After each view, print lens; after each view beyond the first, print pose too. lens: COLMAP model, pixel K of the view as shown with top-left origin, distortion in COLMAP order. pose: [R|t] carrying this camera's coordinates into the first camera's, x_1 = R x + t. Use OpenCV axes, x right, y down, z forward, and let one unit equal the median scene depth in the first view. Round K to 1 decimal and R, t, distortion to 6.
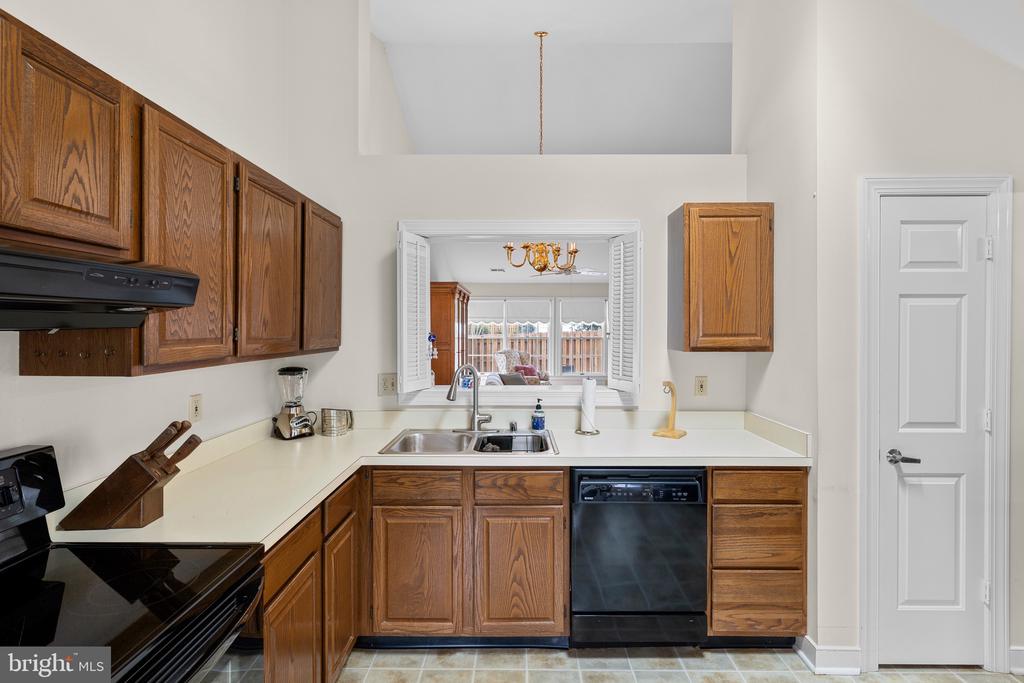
lens RADIAL K [[487.6, 0, 513.3], [0, 487.6, 331.3], [0, 0, 1]] dist [0.001498, 0.001454]
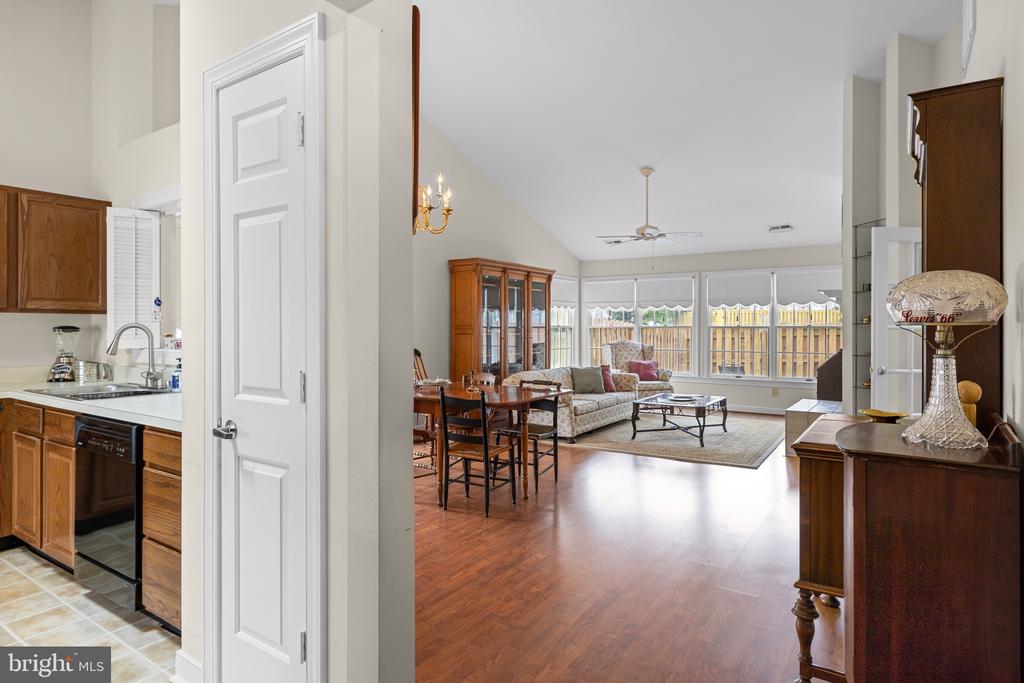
lens RADIAL K [[574.7, 0, 511.2], [0, 574.7, 328.6], [0, 0, 1]] dist [-0.002727, -0.000915]
pose [[0.832325, 0.000207, -0.554288, 1.579743], [-0.003132, 0.999986, -0.004329, 0.098997], [0.554279, 0.005339, 0.832314, 0.485328]]
